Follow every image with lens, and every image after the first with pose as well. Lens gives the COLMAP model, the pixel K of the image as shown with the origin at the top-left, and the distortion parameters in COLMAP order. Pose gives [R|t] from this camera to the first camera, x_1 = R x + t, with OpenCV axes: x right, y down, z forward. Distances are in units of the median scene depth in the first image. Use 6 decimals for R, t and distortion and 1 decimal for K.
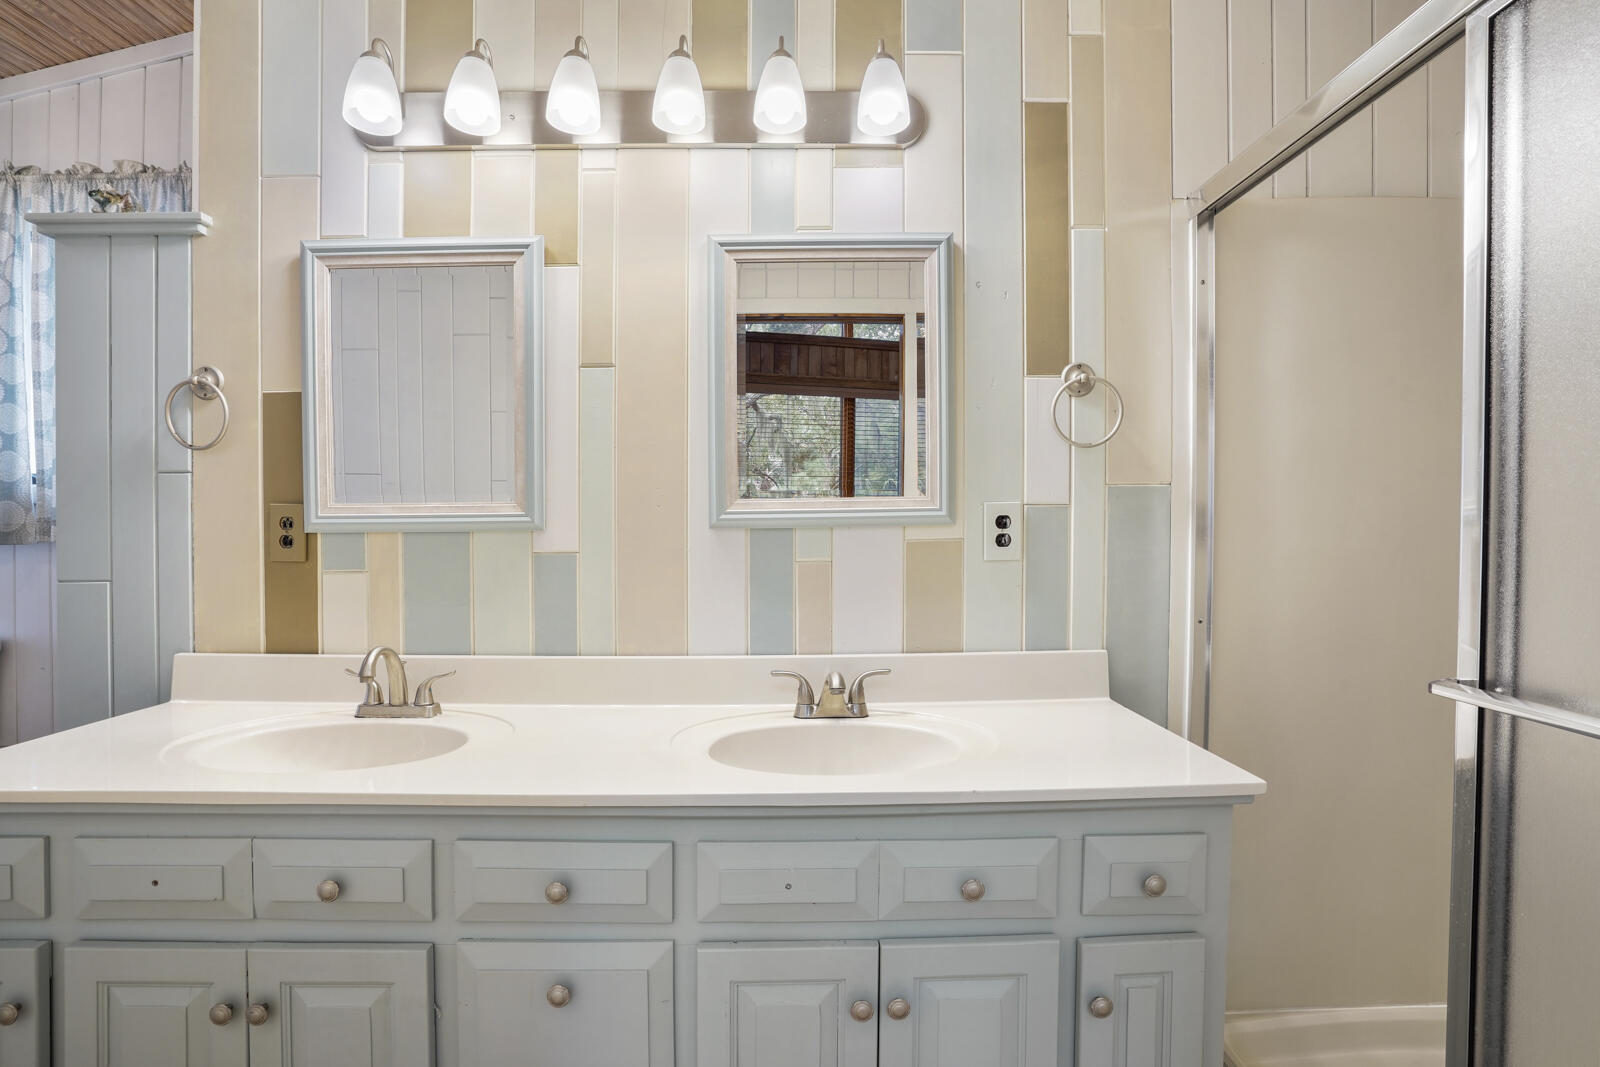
lens RADIAL K [[760.8, 0, 802.2], [0, 760.8, 523.5], [0, 0, 1]] dist [-0.048610, 0.022023]
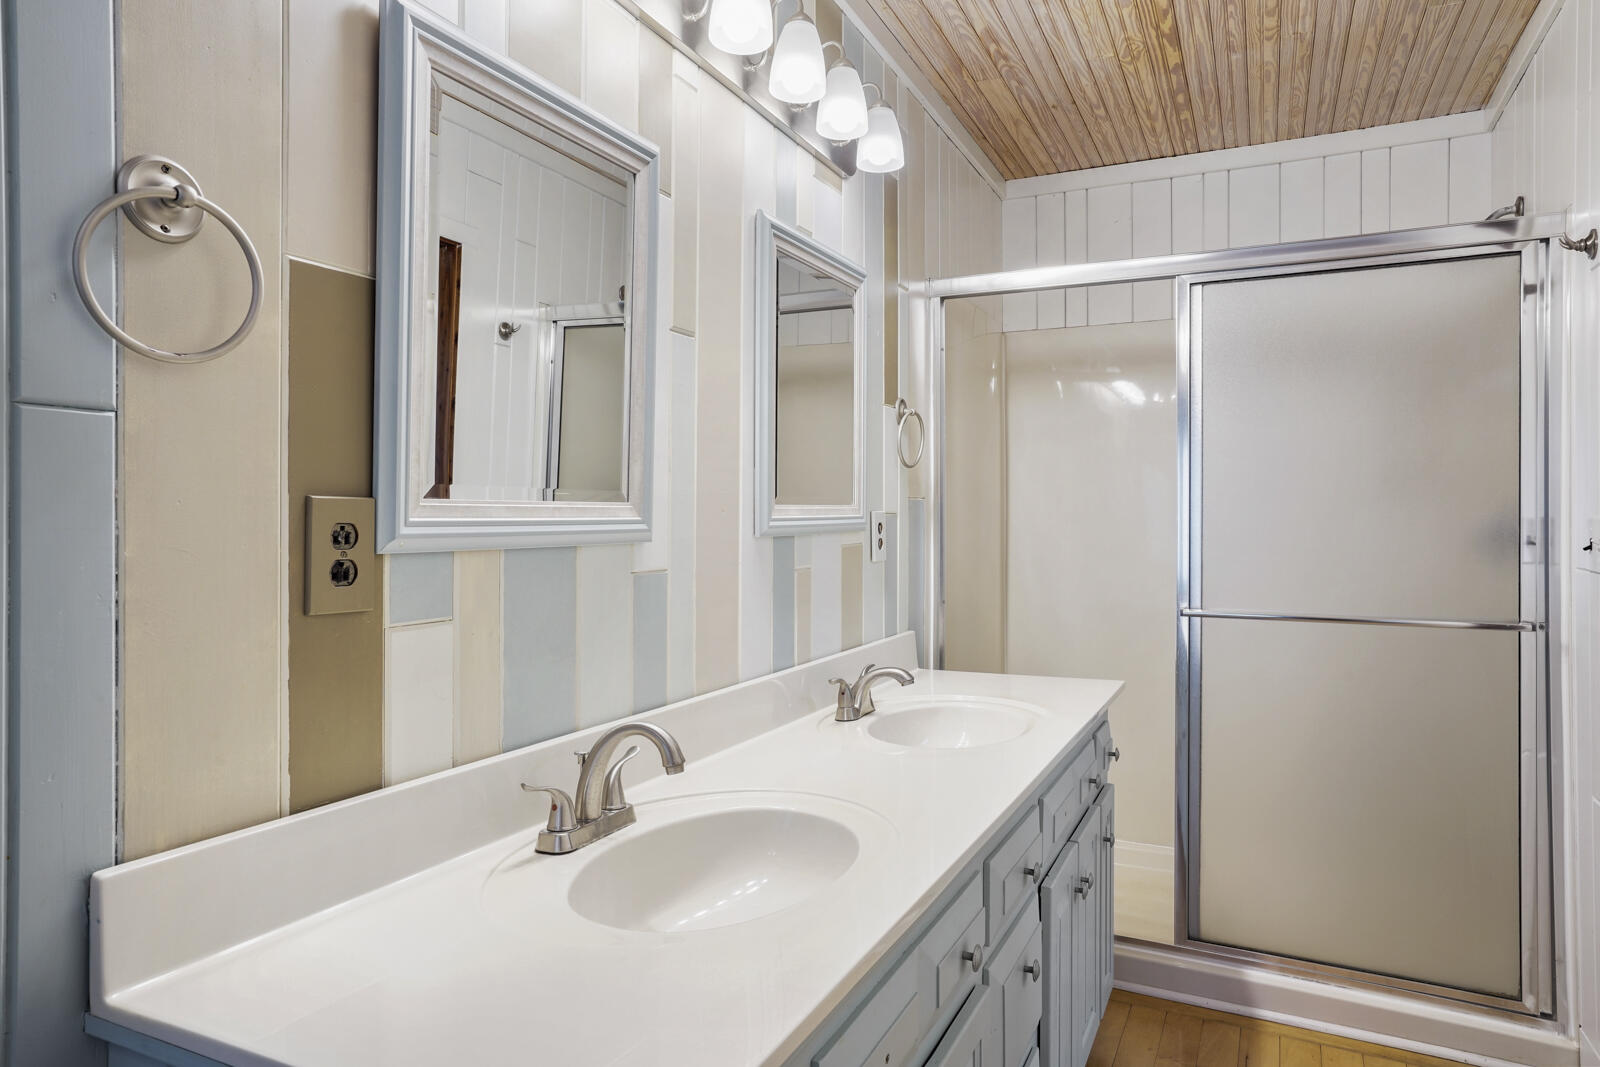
lens RADIAL K [[931.0, 0, 800.0], [0, 931.0, 533.5], [0, 0, 1]] dist [-0.008974, -0.000281]
pose [[0.472732, -0.009365, 0.881157, -1.085506], [0.013416, 0.999904, 0.003430, -0.000346], [-0.881104, 0.010201, 0.472812, 0.439967]]
